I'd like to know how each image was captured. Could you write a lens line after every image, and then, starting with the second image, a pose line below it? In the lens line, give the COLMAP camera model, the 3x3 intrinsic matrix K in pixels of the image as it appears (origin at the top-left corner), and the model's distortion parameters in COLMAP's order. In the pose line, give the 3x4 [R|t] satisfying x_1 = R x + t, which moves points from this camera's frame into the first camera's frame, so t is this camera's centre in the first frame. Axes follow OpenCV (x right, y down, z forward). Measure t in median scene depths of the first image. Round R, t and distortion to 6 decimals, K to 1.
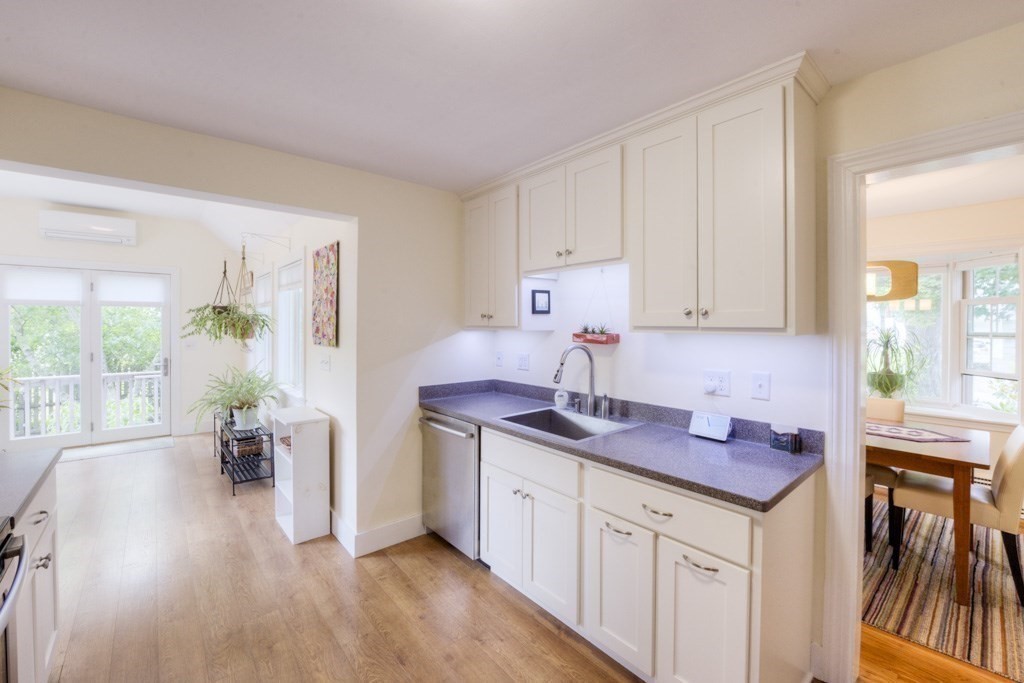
lens RADIAL K [[425.5, 0, 517.3], [0, 425.5, 323.0], [0, 0, 1]] dist [-0.002196, -0.000422]
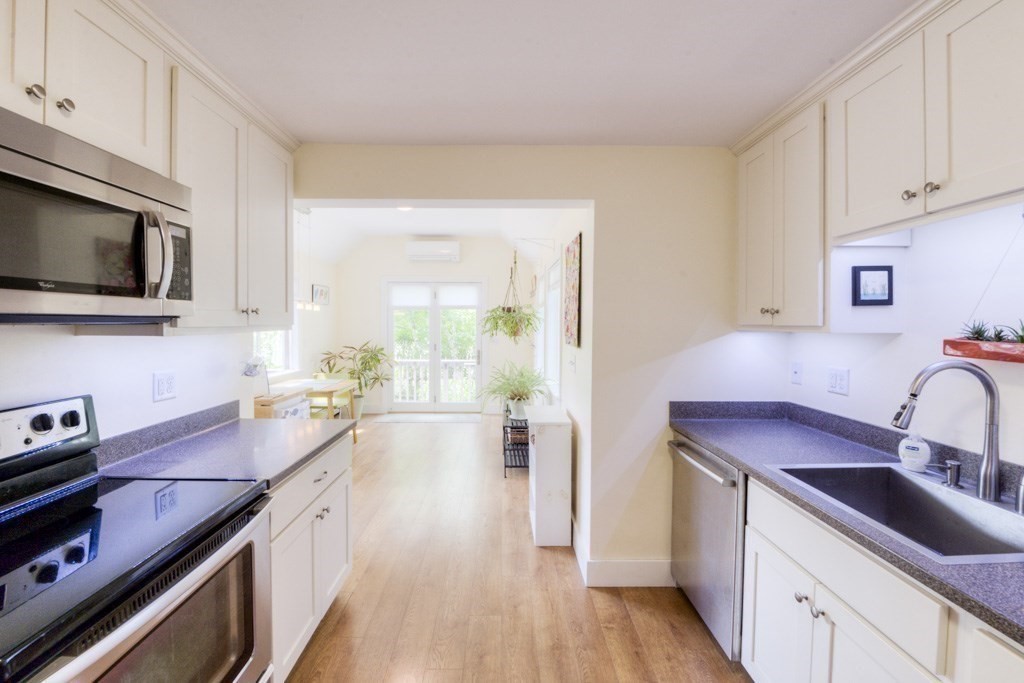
lens RADIAL K [[419.6, 0, 500.5], [0, 419.6, 329.7], [0, 0, 1]] dist [-0.009042, -0.004823]
pose [[0.757561, 0.010032, -0.652687, 0.042513], [0.002616, 0.999827, 0.018404, 0.000517], [0.652759, -0.015650, 0.757404, 0.216321]]
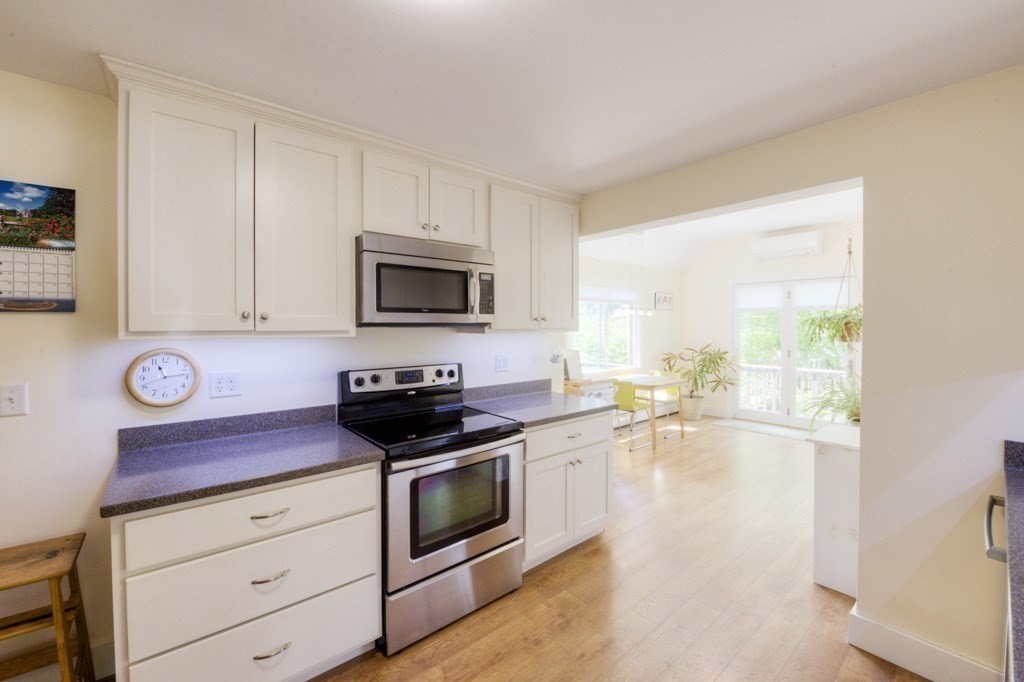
lens RADIAL K [[425.5, 0, 517.3], [0, 425.5, 322.5], [0, 0, 1]] dist [-0.002196, -0.000422]
pose [[-0.007946, -0.008779, -0.999930, 0.341516], [0.004422, 0.999951, -0.008815, 0.000364], [0.999959, -0.004492, -0.007907, 0.405932]]
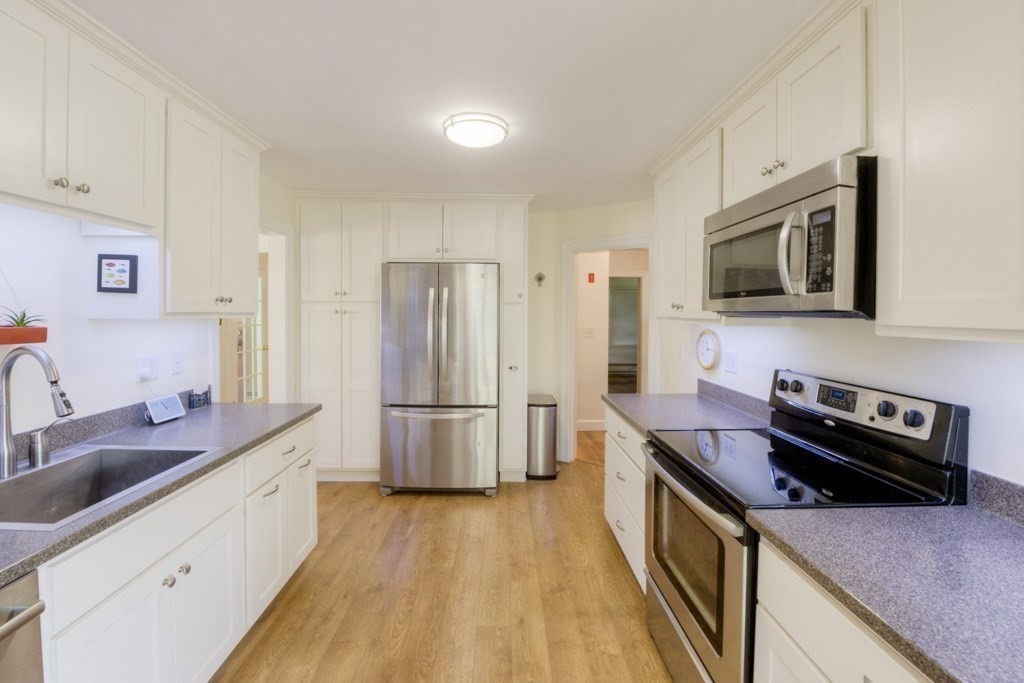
lens RADIAL K [[424.9, 0, 498.5], [0, 424.9, 322.0], [0, 0, 1]] dist [-0.000765, -0.000087]
pose [[-0.756028, -0.026200, 0.654015, -0.573822], [-0.013286, 0.999607, 0.024687, -0.001658], [-0.654405, 0.009975, -0.756079, 0.880791]]
